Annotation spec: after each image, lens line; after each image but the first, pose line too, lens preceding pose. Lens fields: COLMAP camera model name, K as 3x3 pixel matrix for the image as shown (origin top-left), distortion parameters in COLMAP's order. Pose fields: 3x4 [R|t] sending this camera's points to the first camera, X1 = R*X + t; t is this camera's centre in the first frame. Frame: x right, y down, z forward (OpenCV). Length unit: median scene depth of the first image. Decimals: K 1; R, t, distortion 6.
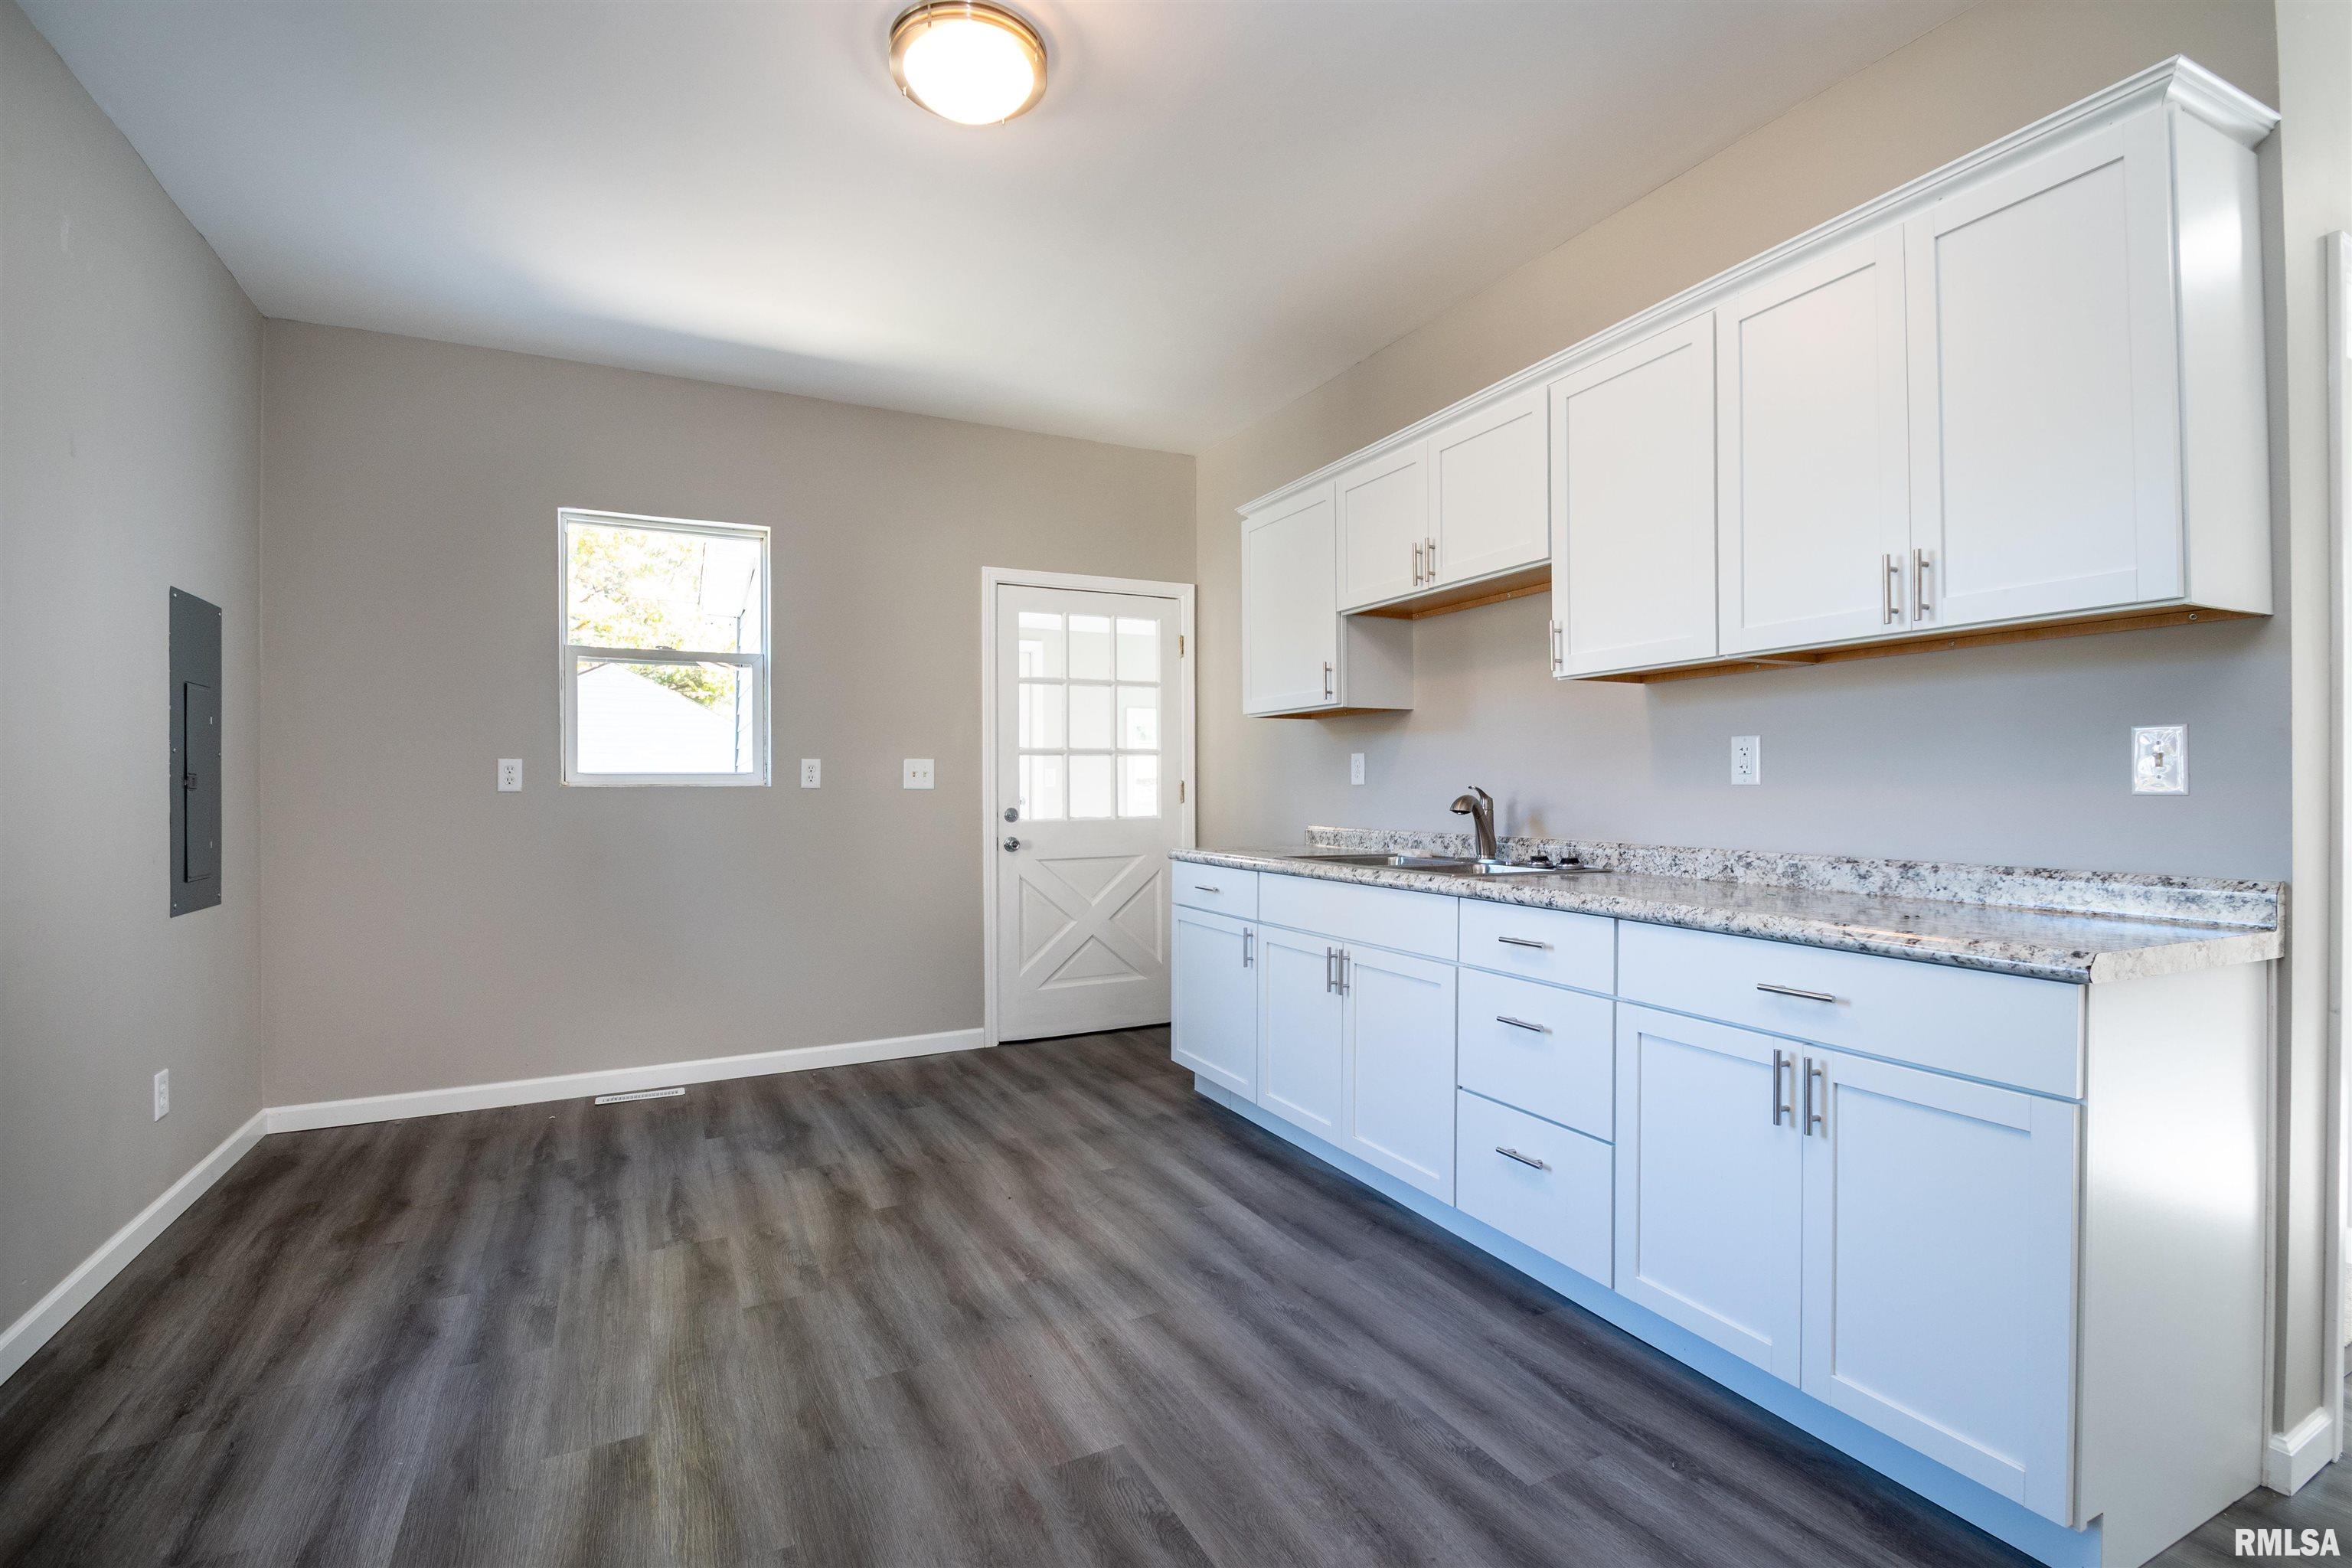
lens RADIAL K [[1034.4, 0, 1176.0], [0, 1034.4, 784.0], [0, 0, 1]] dist [-0.010802, -0.001173]
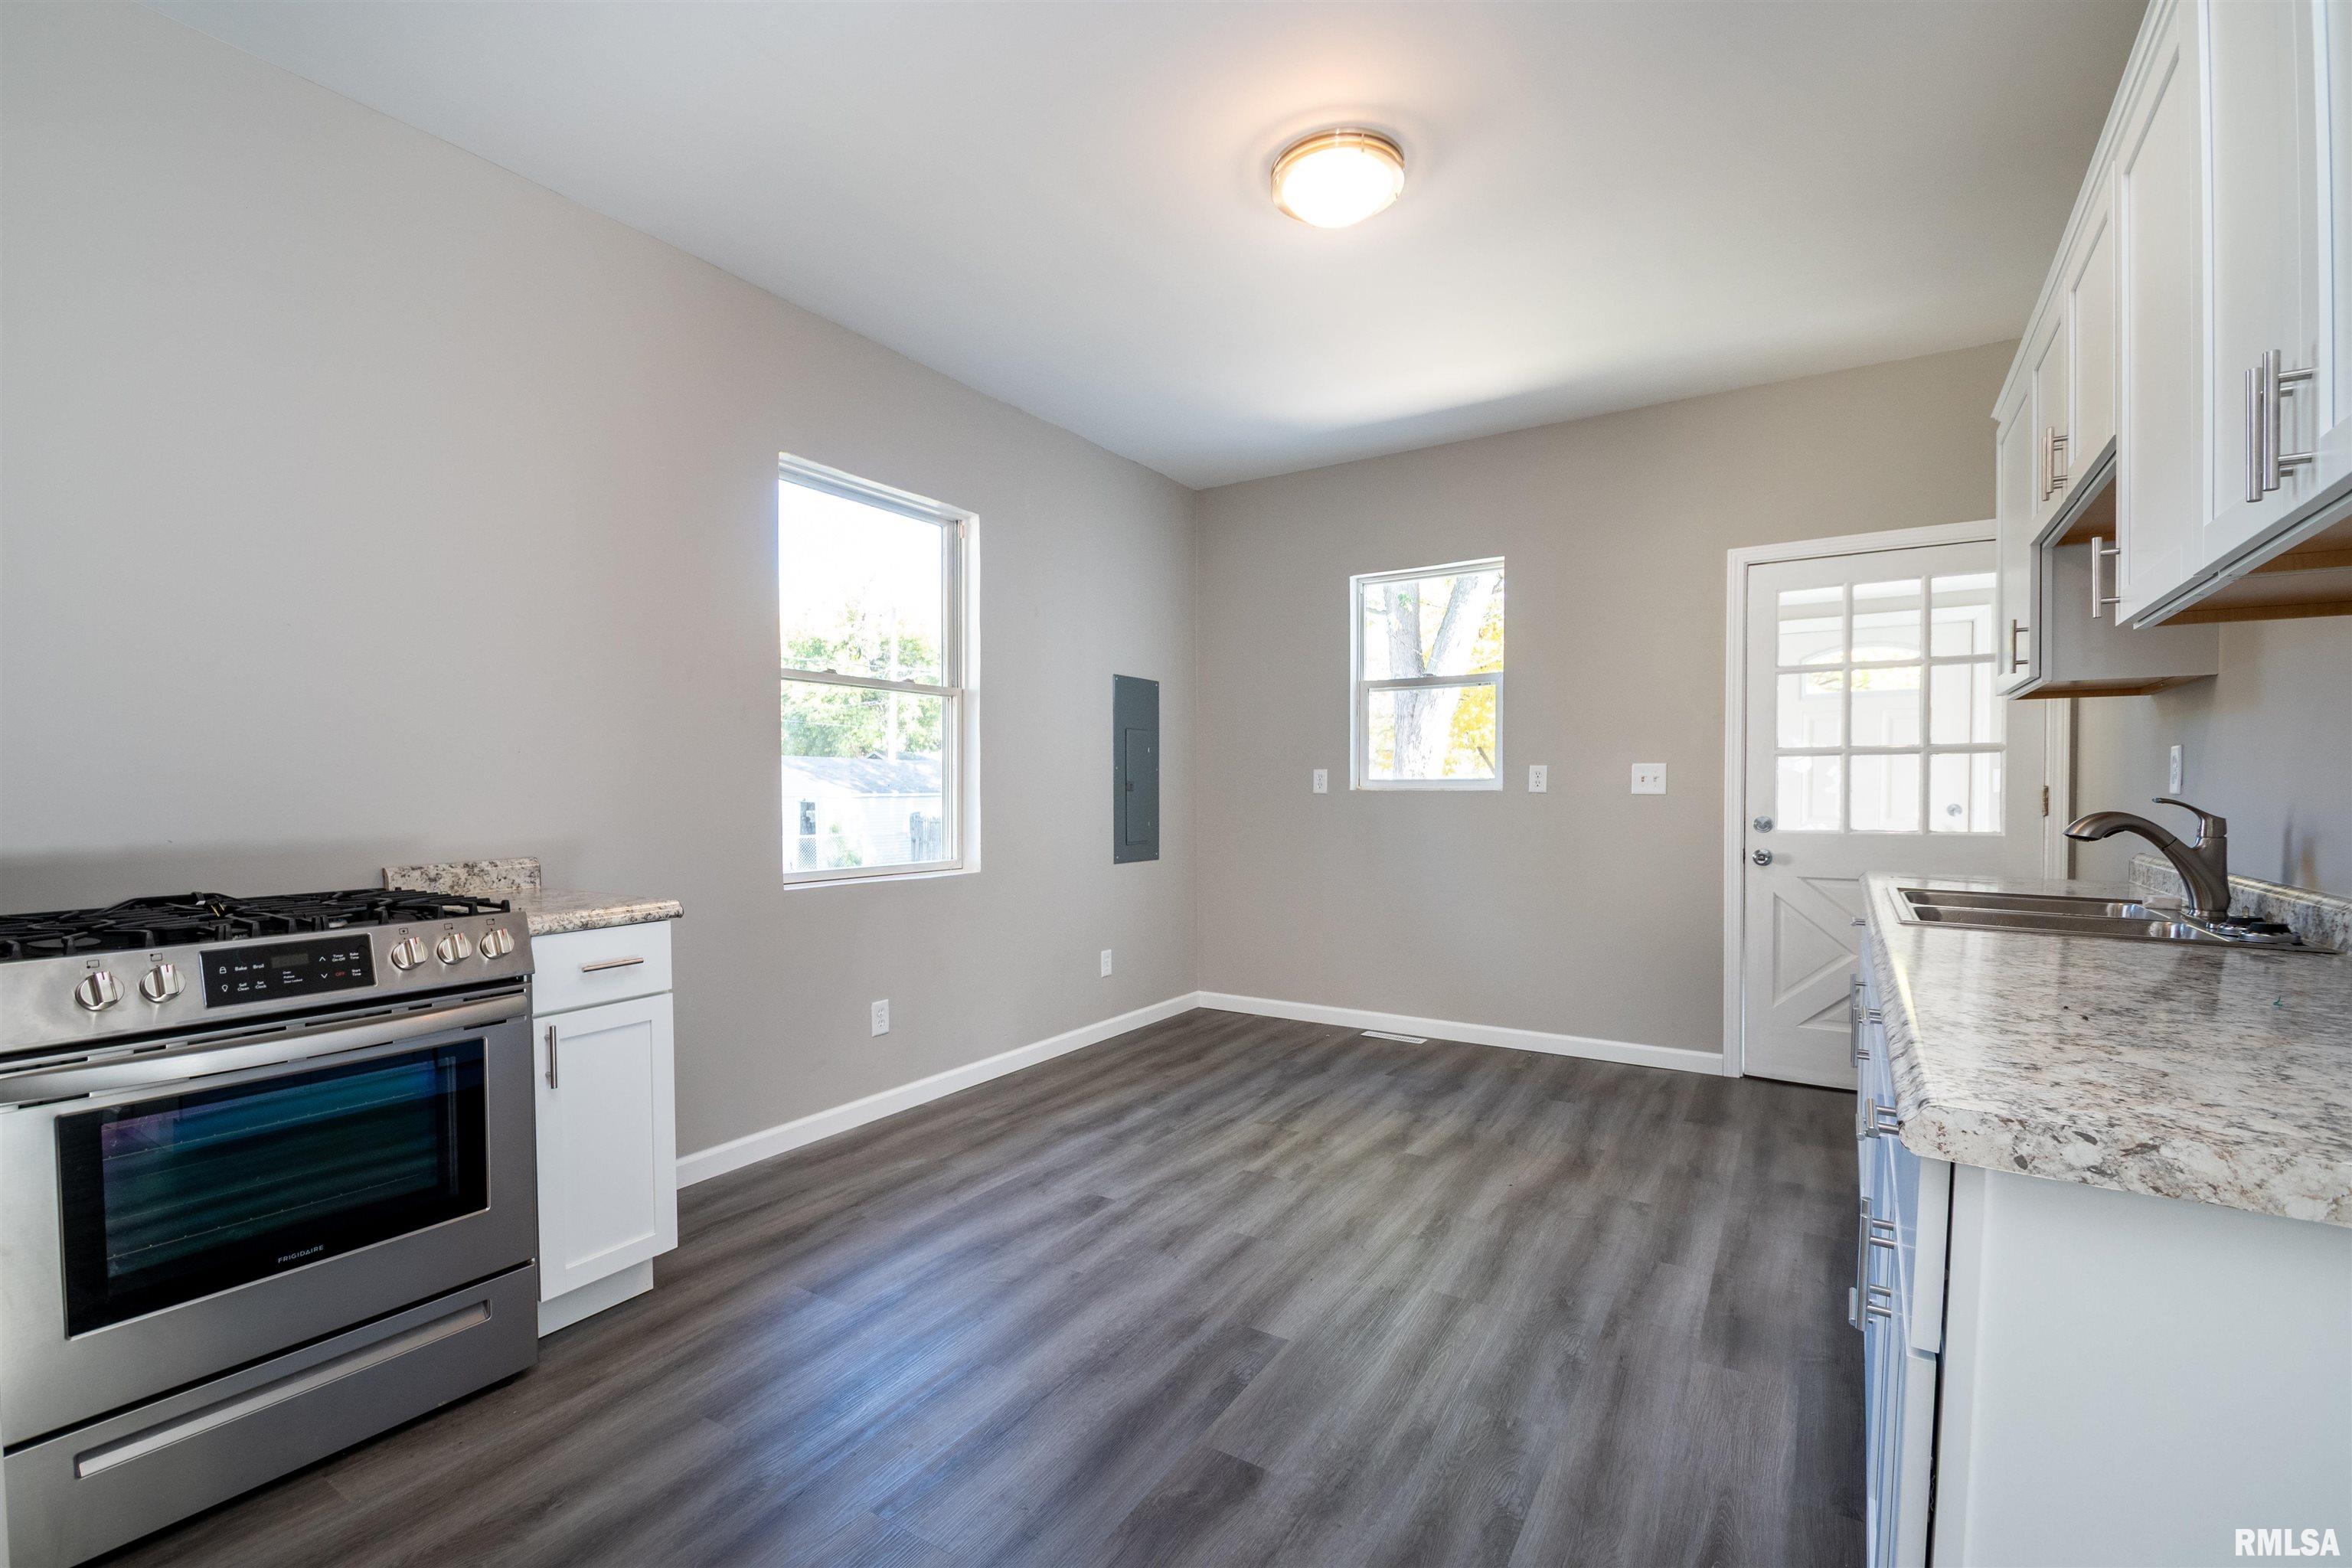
lens RADIAL K [[1048.9, 0, 1166.4], [0, 1048.9, 813.8], [0, 0, 1]] dist [0.018464, -0.000156]
pose [[0.505331, 0.026858, -0.862507, 0.538122], [-0.000888, 0.999531, 0.030605, -0.009377], [0.862925, -0.014700, 0.505118, 0.148202]]
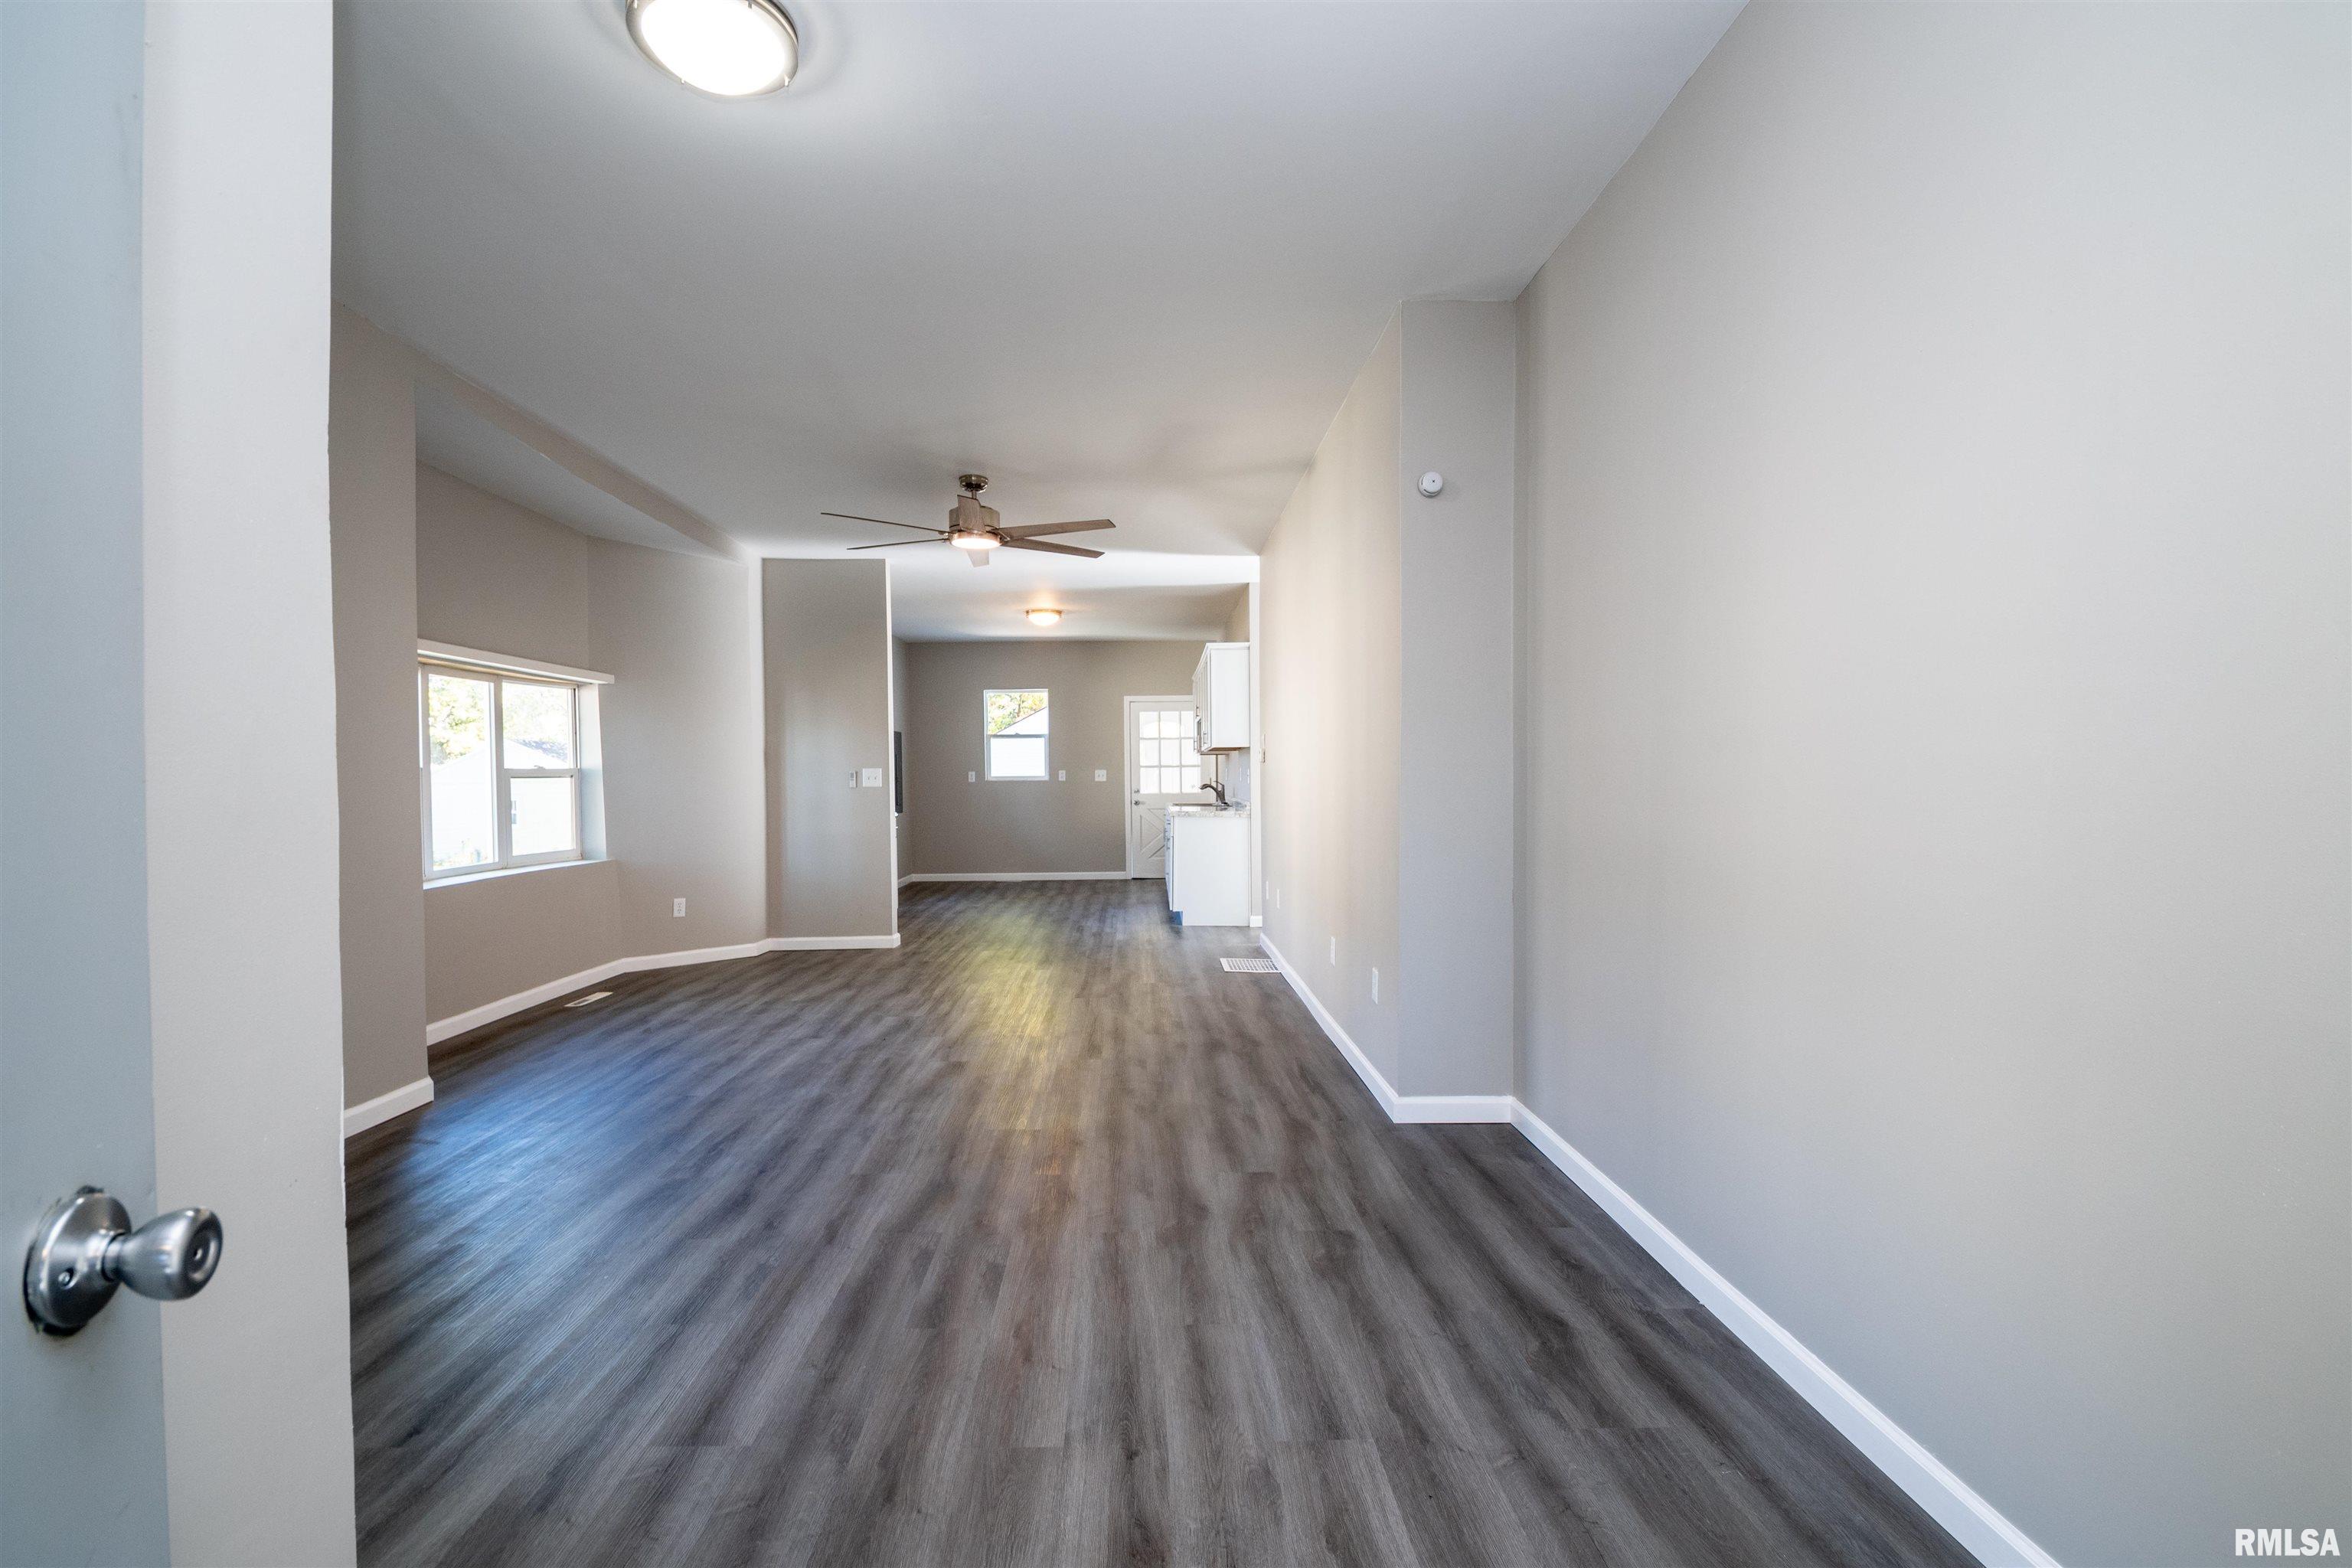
lens RADIAL K [[1049.8, 0, 1205.4], [0, 1049.8, 786.7], [0, 0, 1]] dist [-0.001067, -0.000725]
pose [[0.916350, 0.003277, -0.400364, 1.564527], [0.002827, 0.999889, 0.014653, -0.028741], [0.400367, -0.014558, 0.916239, -1.997868]]
